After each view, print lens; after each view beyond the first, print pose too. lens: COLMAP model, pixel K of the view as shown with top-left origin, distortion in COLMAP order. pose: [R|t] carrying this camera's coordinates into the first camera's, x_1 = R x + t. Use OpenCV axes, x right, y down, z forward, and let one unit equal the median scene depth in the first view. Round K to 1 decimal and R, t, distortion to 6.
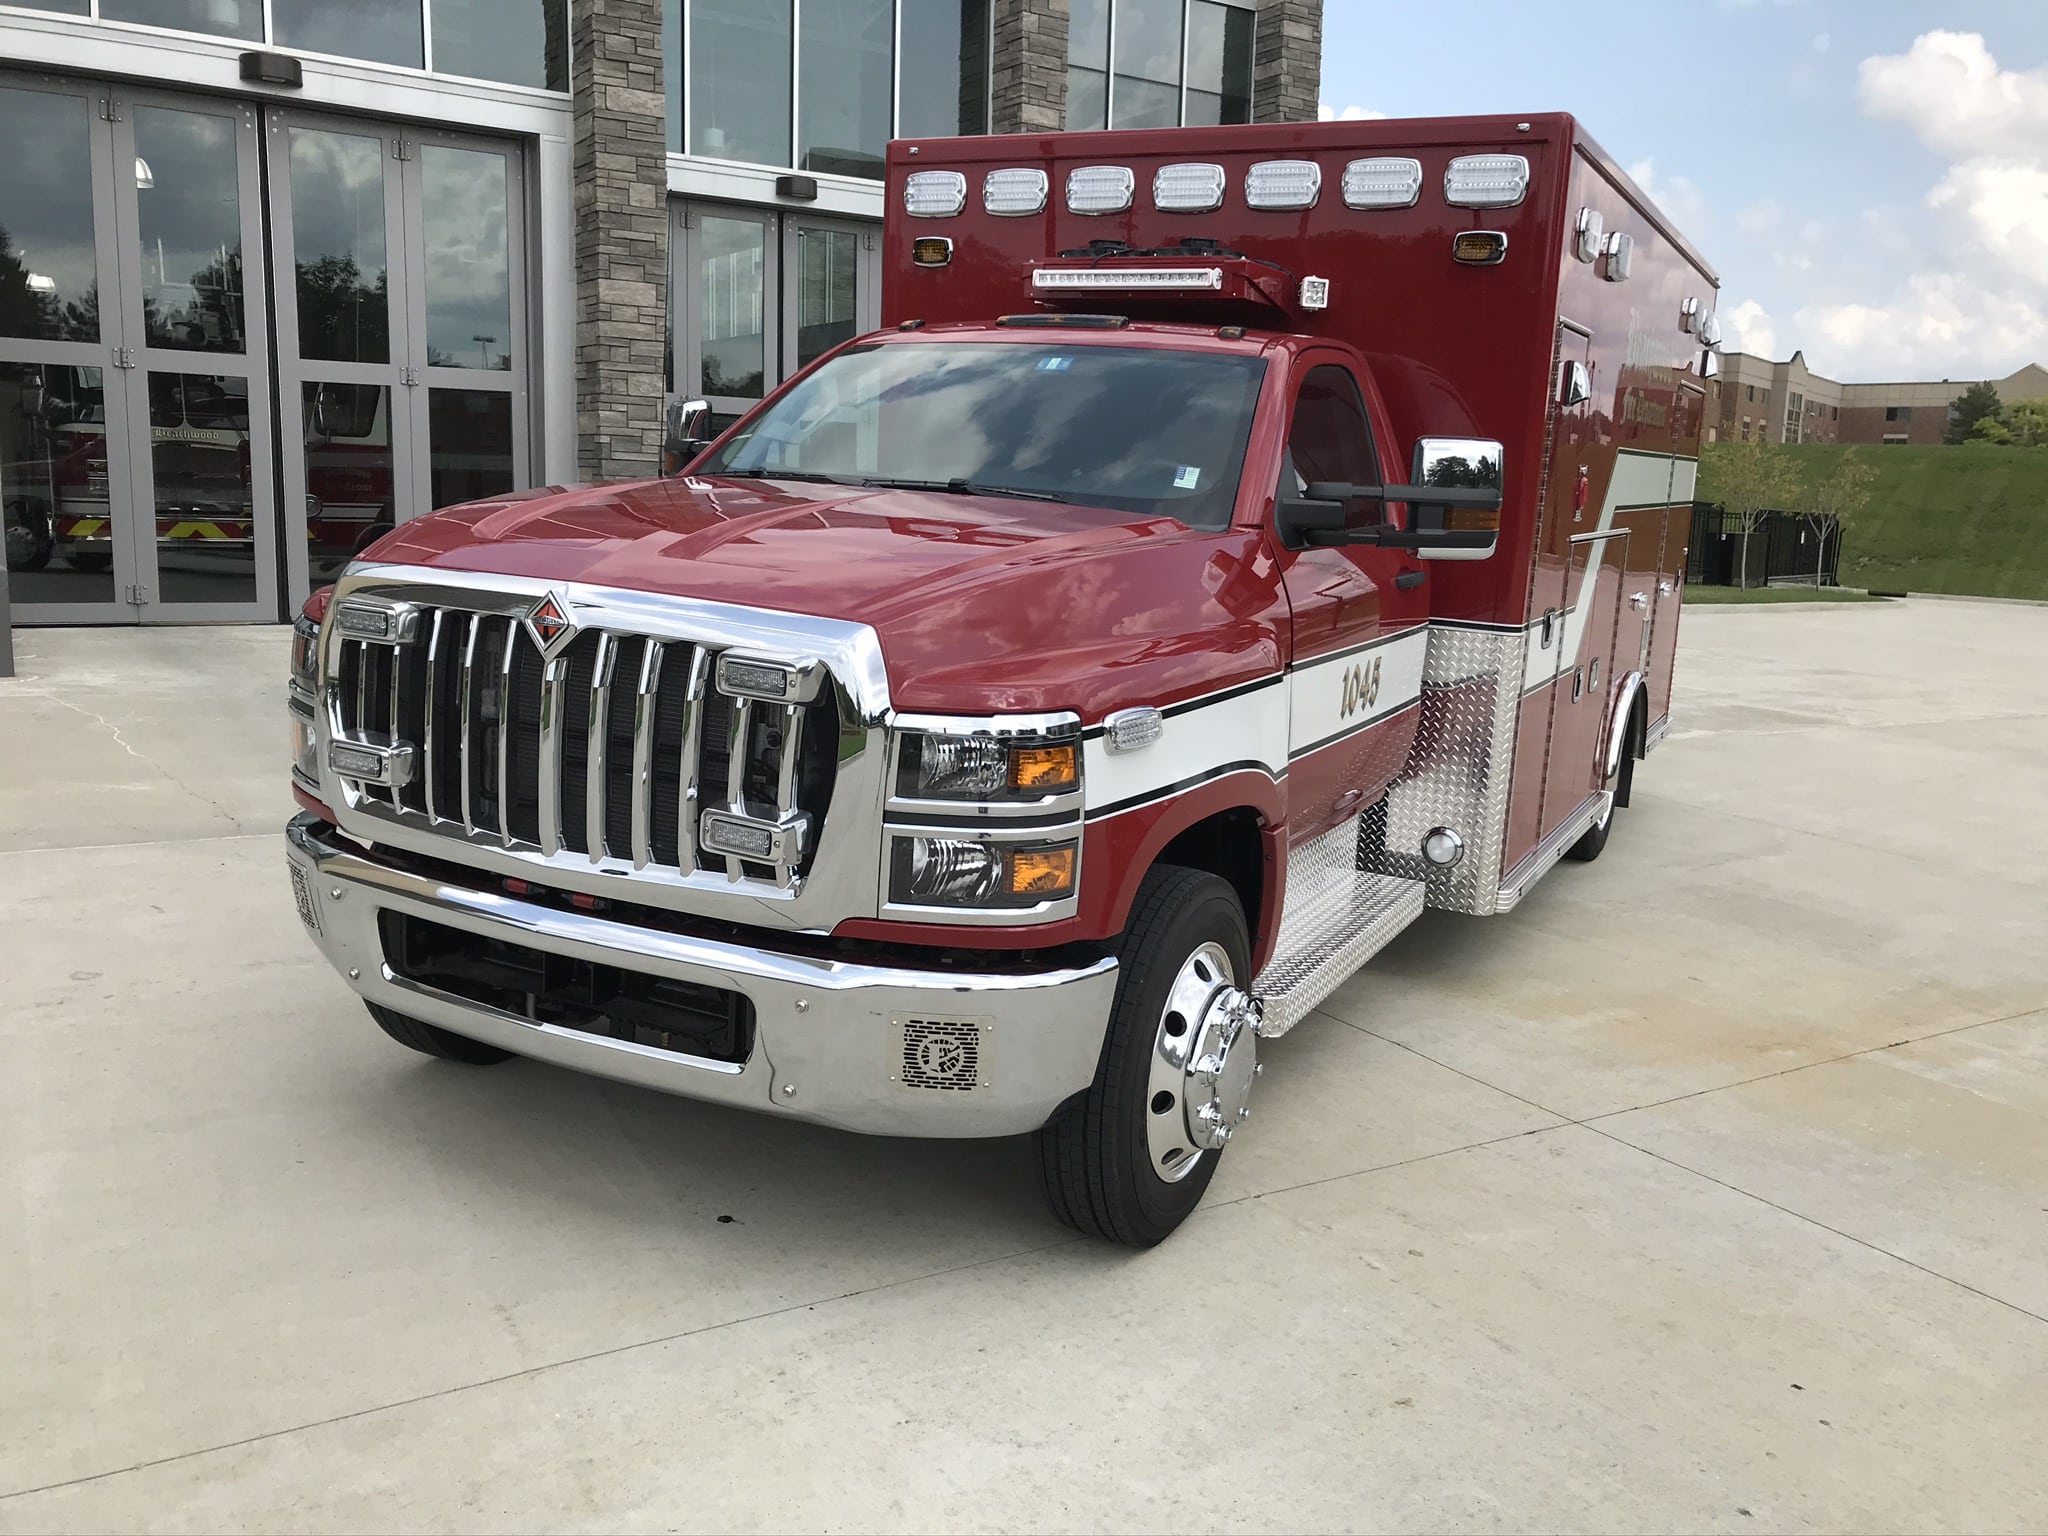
lens RADIAL K [[1669.7, 0, 1025.6], [0, 1669.7, 752.5], [0, 0, 1]] dist [0.033064, -0.008058]
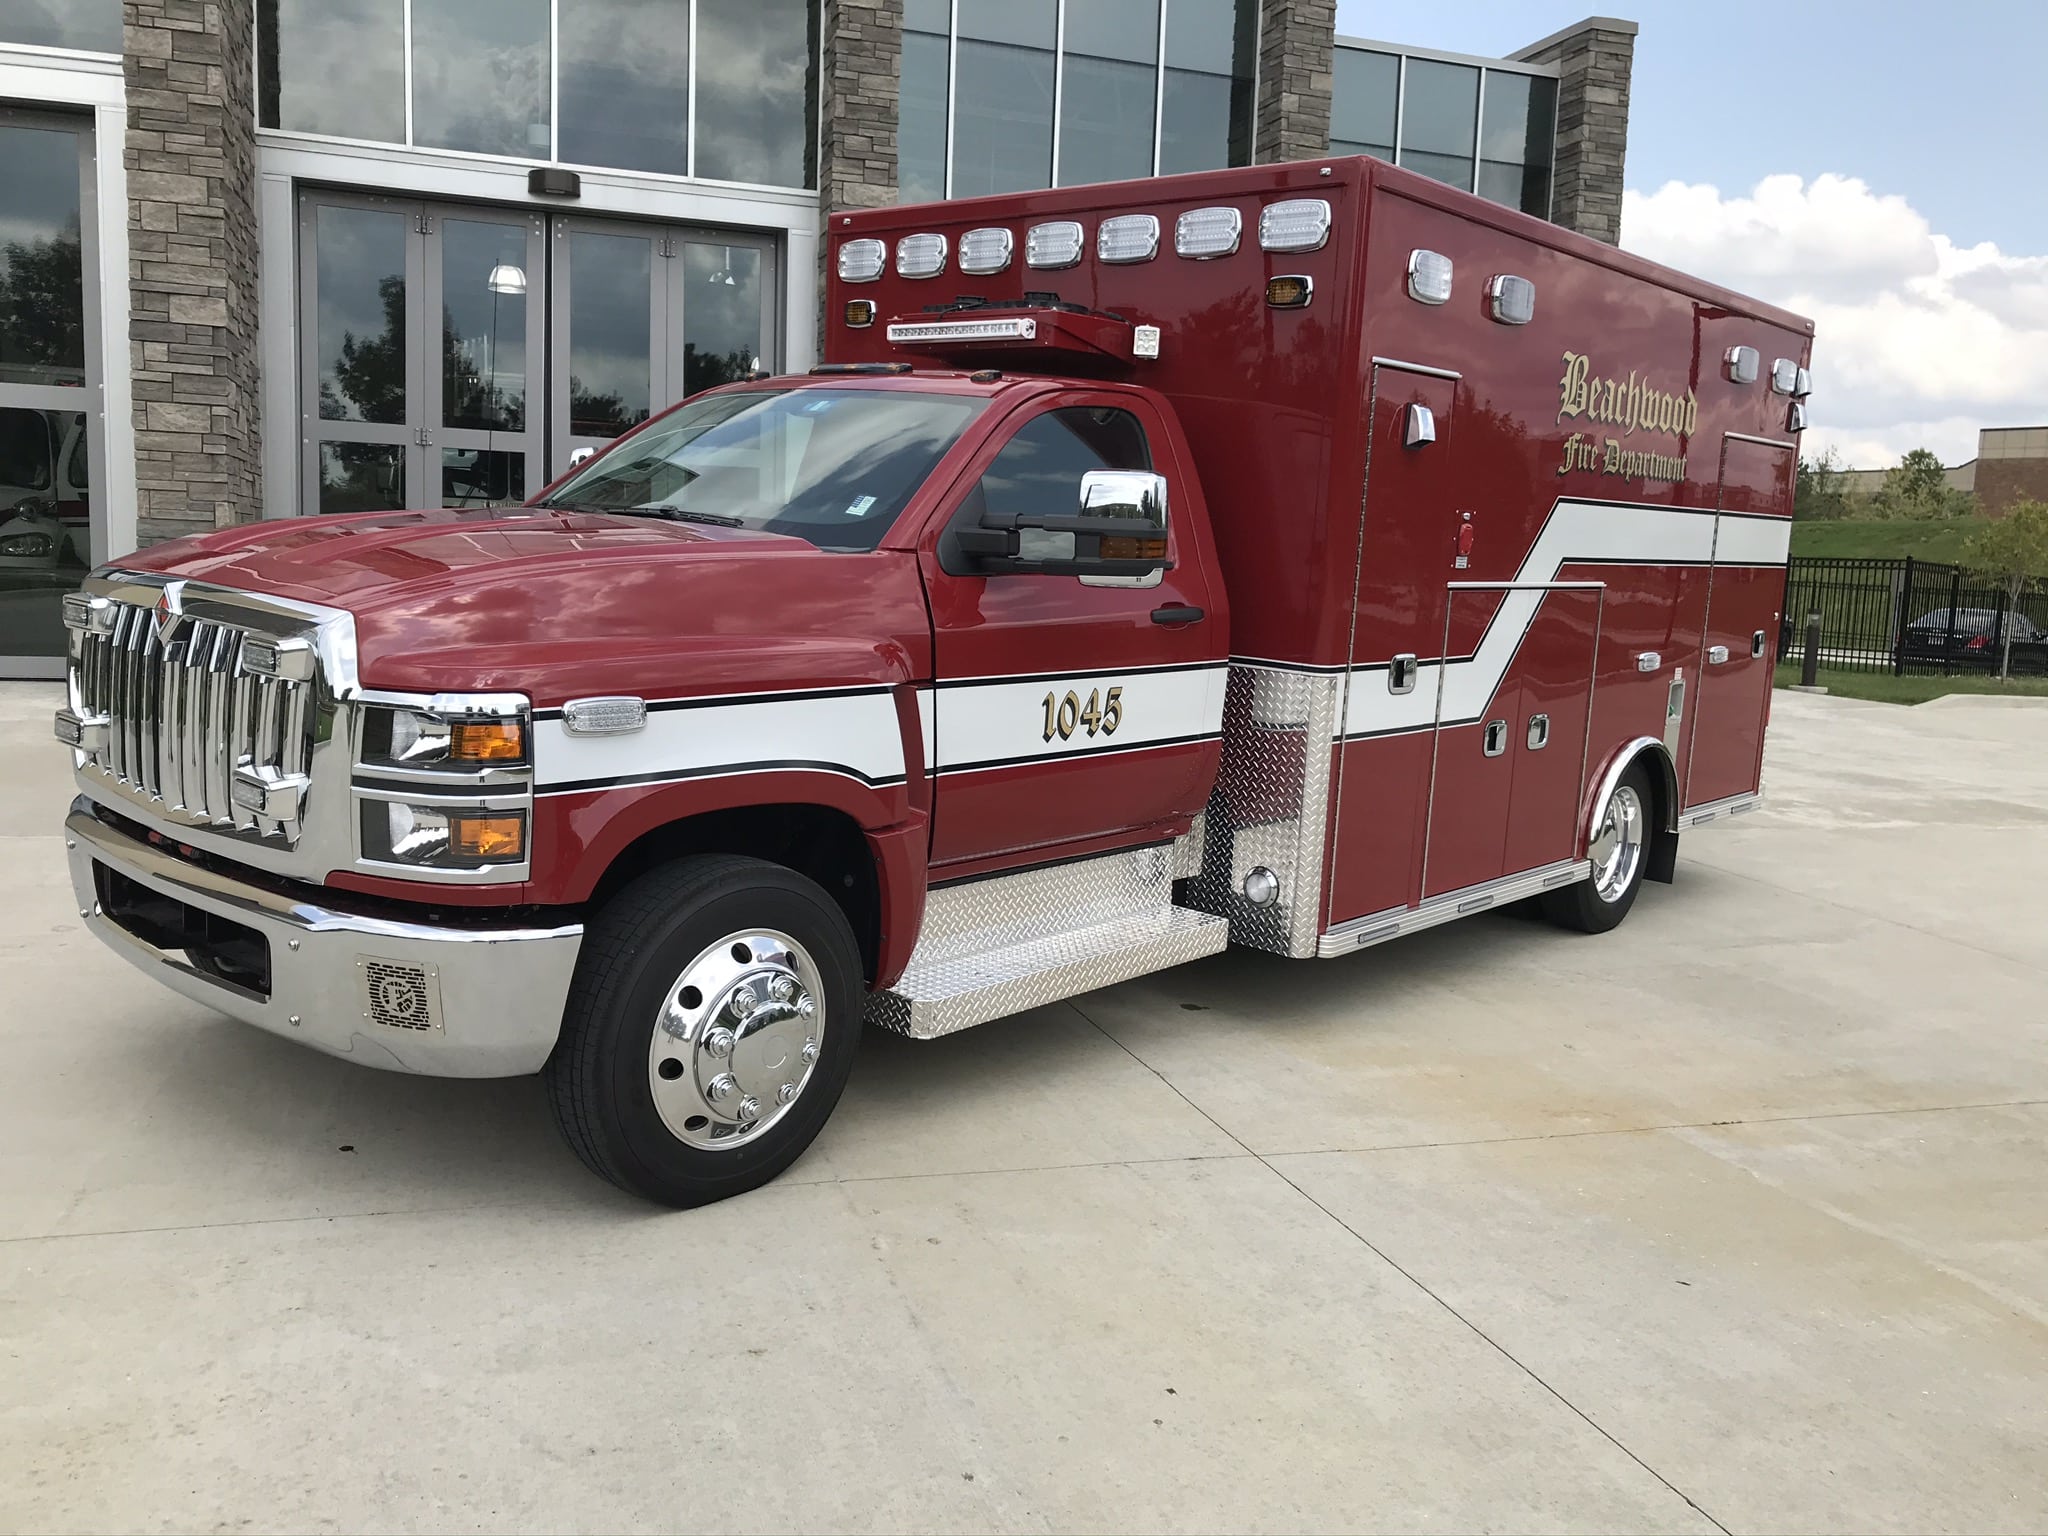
lens RADIAL K [[1661.9, 0, 1024.0], [0, 1661.9, 768.0], [0, 0, 1]] dist [0.066106, -0.094631]
pose [[0.971492, 0.037332, -0.234116, 0.365866], [-0.046662, 0.998317, -0.034438, 0.027852], [0.232437, 0.044380, 0.971599, -0.002398]]
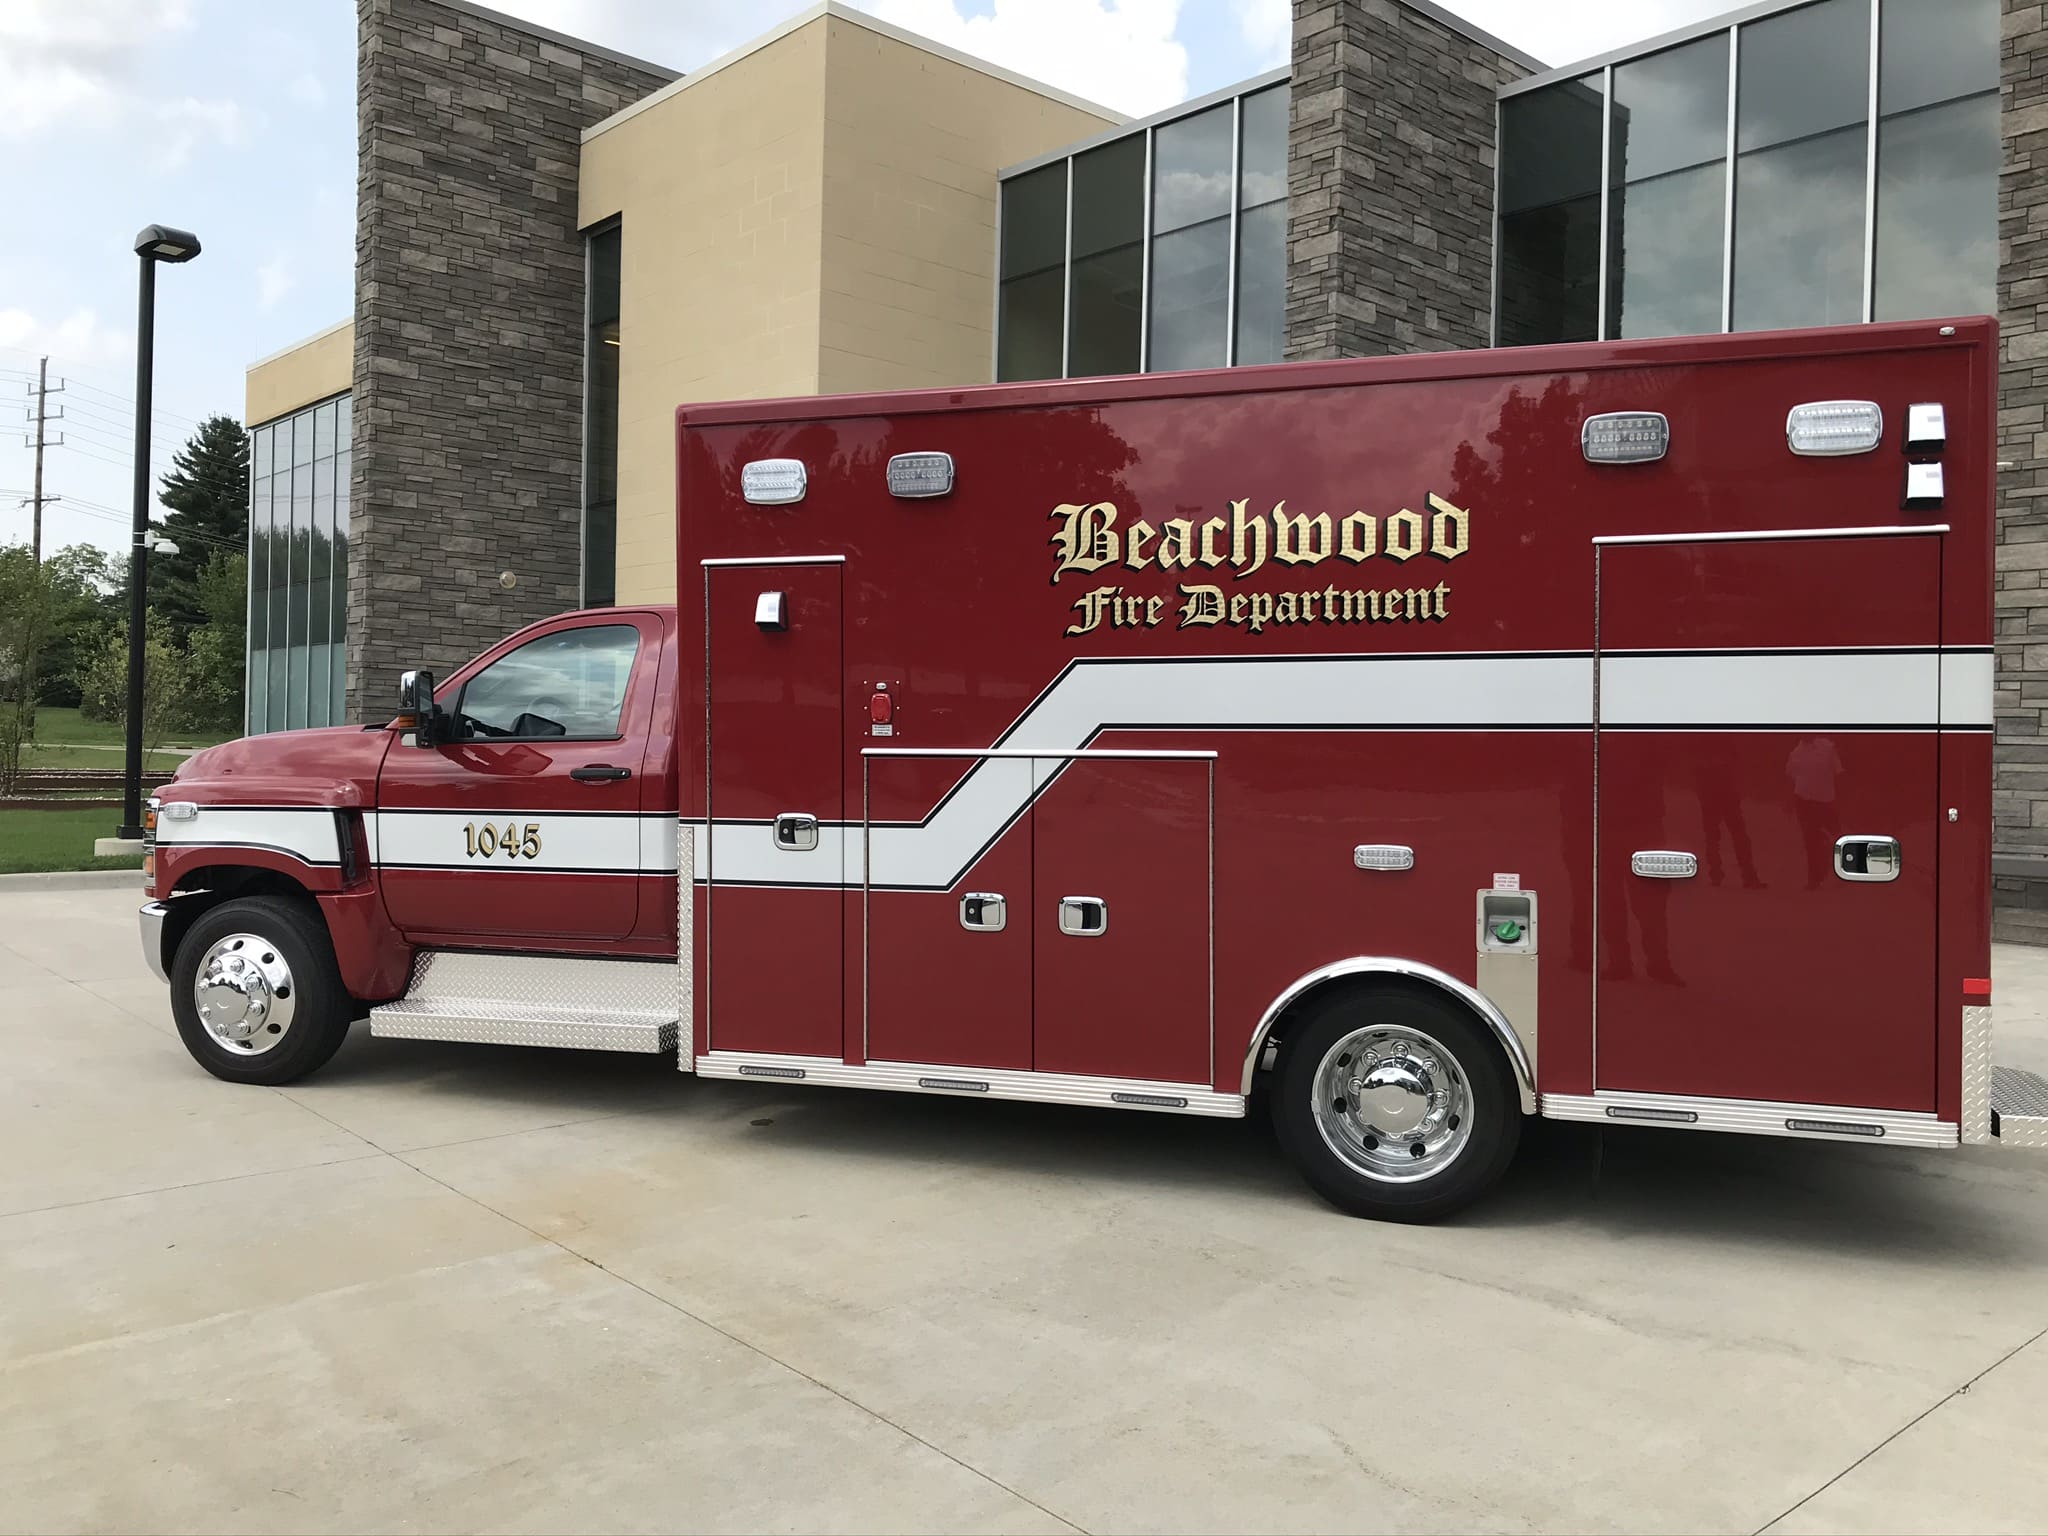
lens RADIAL K [[1661.9, 0, 1024.0], [0, 1661.9, 768.0], [0, 0, 1]] dist [0.066106, -0.094631]
pose [[0.162839, -0.018160, -0.986486, 1.552796], [-0.172197, 0.983963, -0.046538, -0.101598], [0.971510, 0.177448, 0.157100, 1.083037]]
